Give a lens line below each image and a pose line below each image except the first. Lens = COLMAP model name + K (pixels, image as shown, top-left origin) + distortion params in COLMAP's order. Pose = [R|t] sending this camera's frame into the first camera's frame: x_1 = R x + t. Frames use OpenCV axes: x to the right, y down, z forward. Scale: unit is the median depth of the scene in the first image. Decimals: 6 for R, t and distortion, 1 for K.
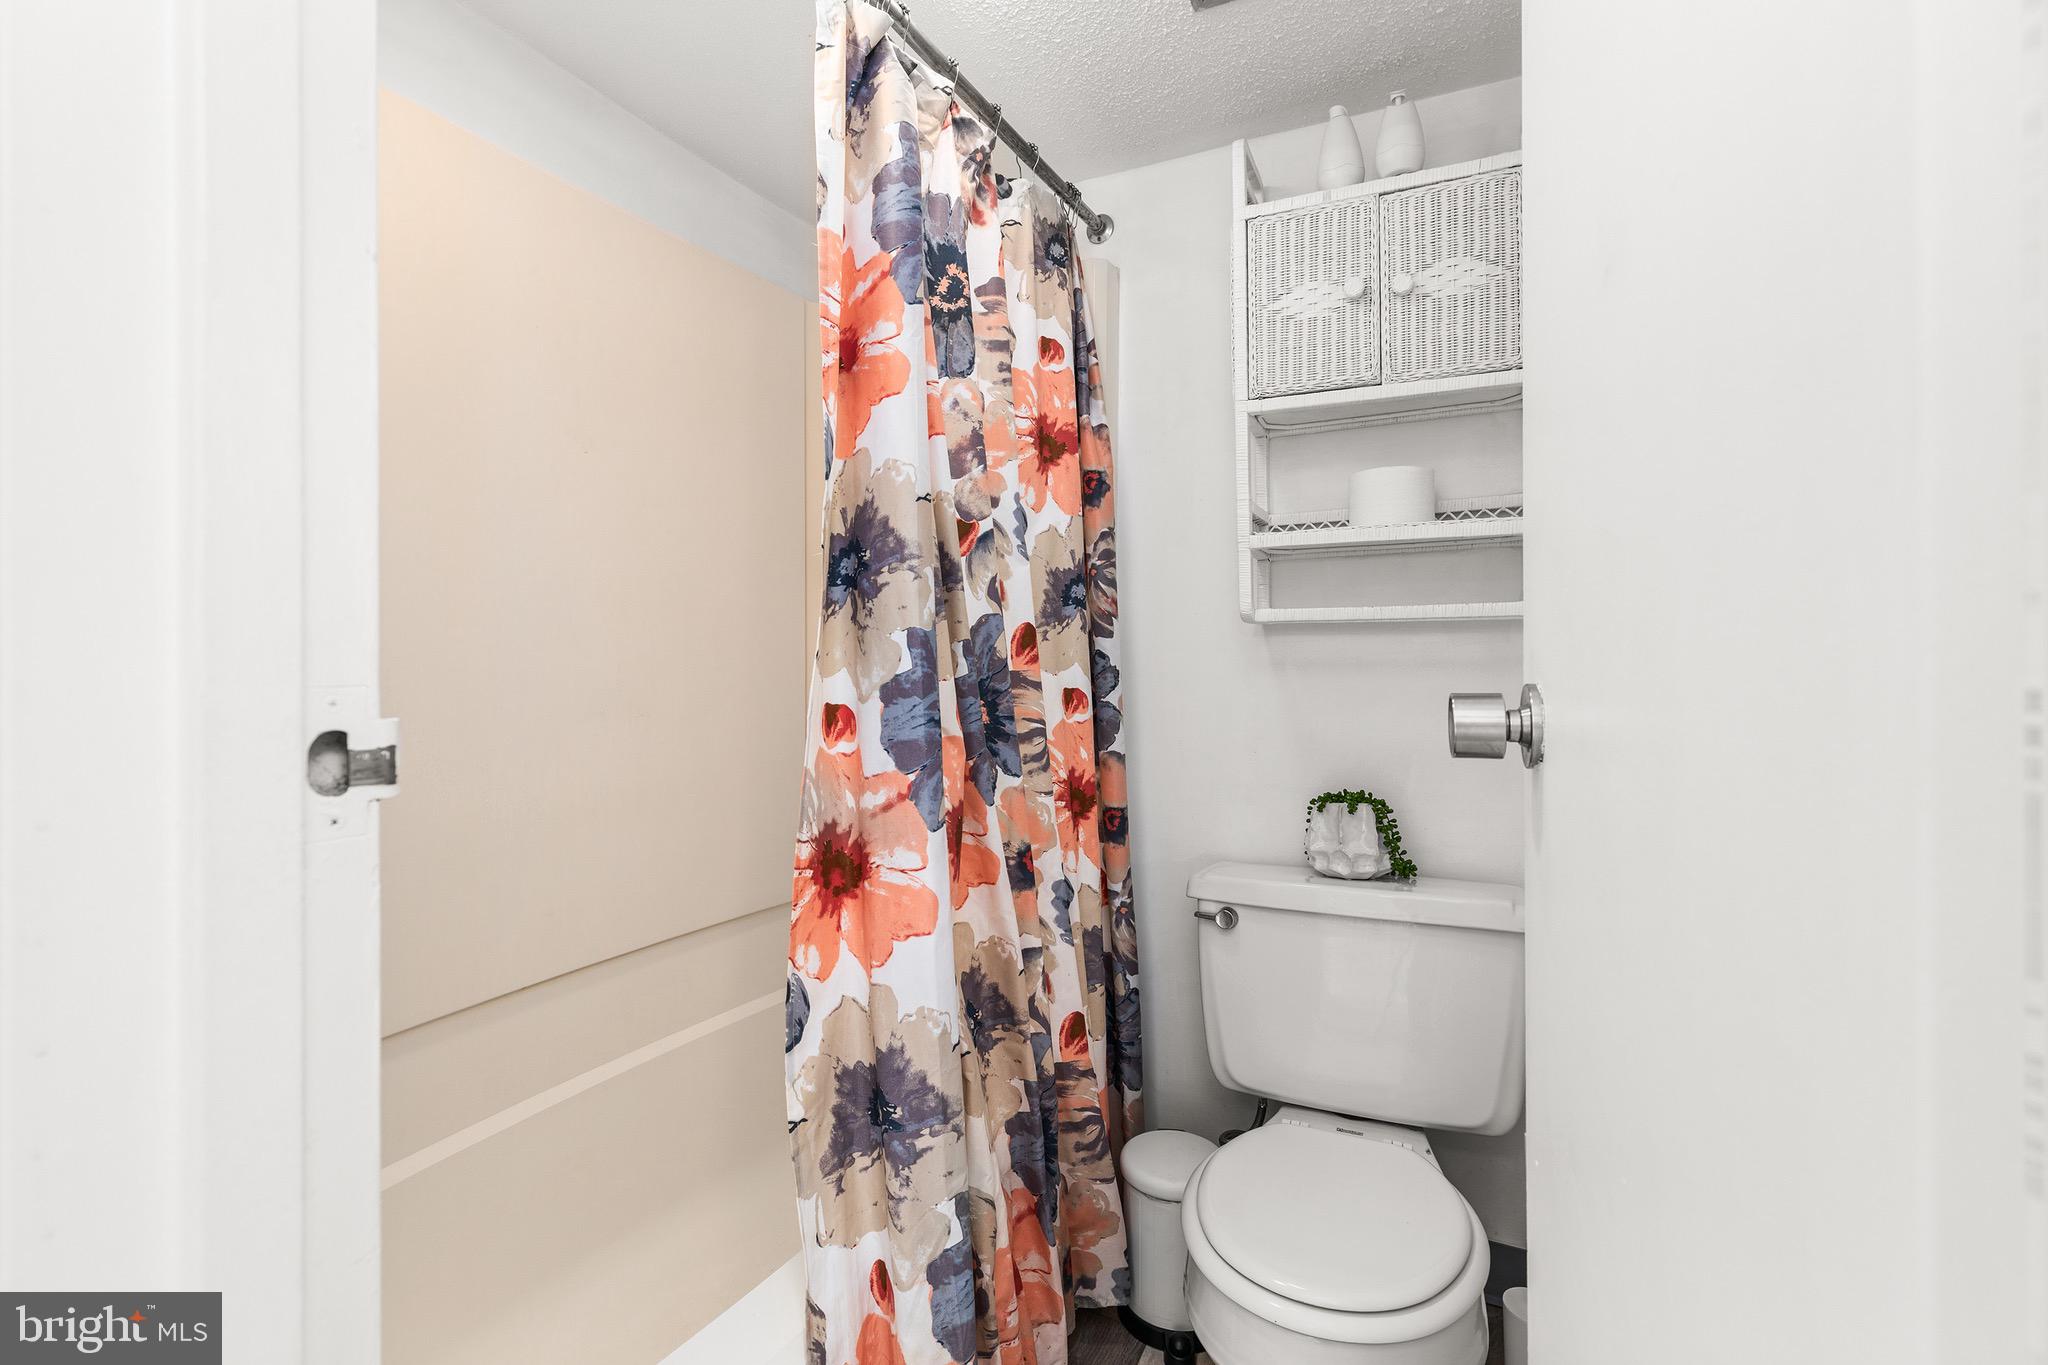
lens RADIAL K [[931.3, 0, 1012.9], [0, 931.3, 652.4], [0, 0, 1]] dist [0.010015, -0.000486]
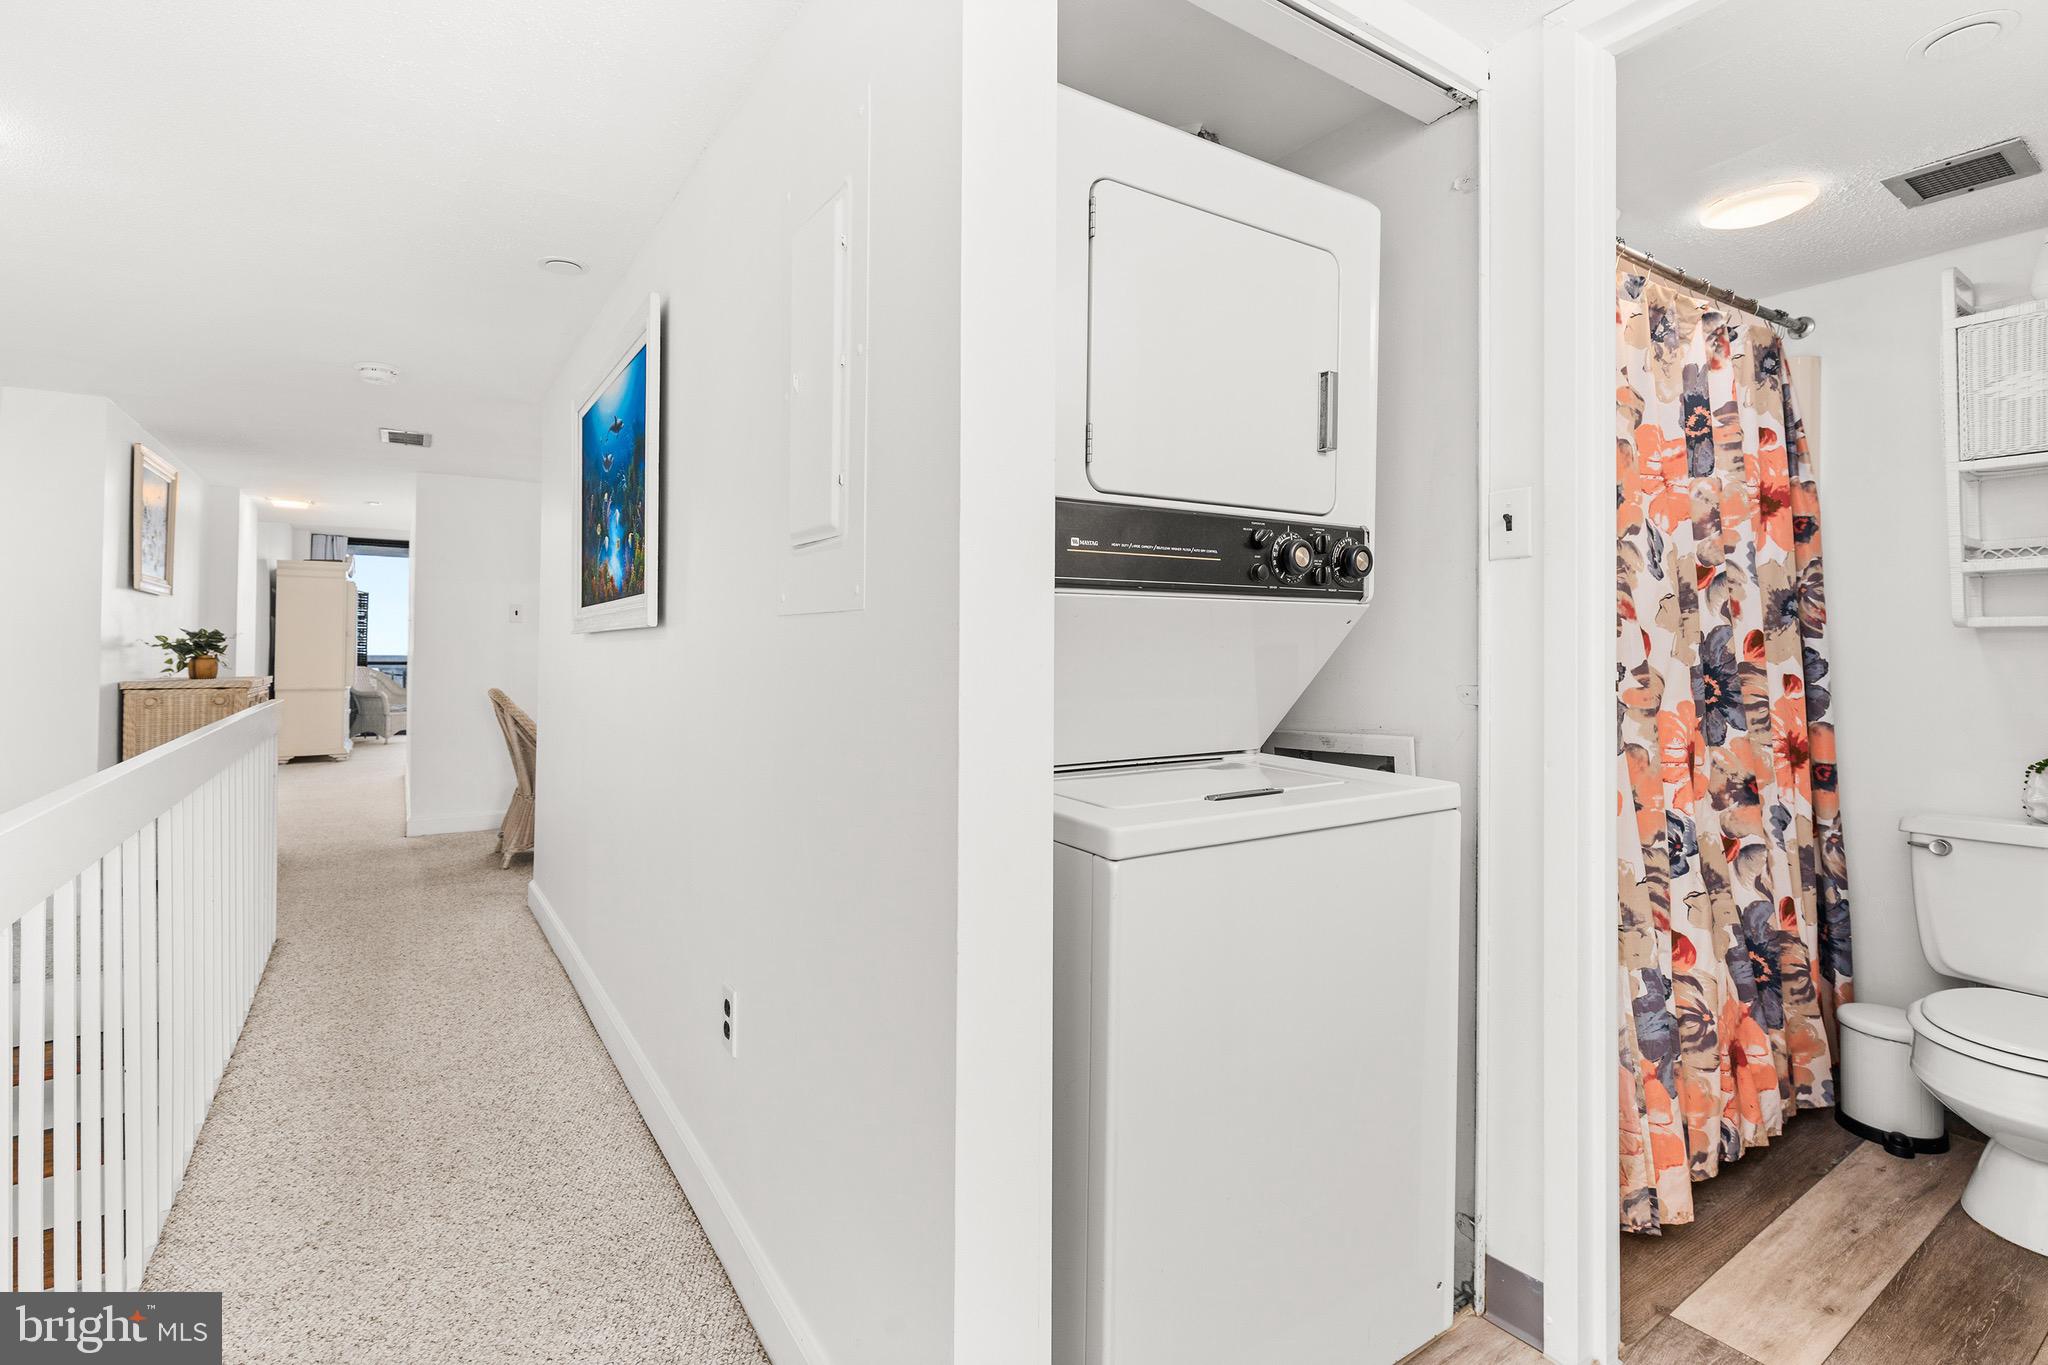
lens RADIAL K [[925.6, 0, 1016.1], [0, 925.6, 630.1], [0, 0, 1]] dist [-0.000079, 0.000272]
pose [[0.863259, -0.002029, -0.504757, -0.234135], [-0.005056, 0.999907, -0.012667, -0.004704], [0.504736, 0.013487, 0.863168, -0.785797]]
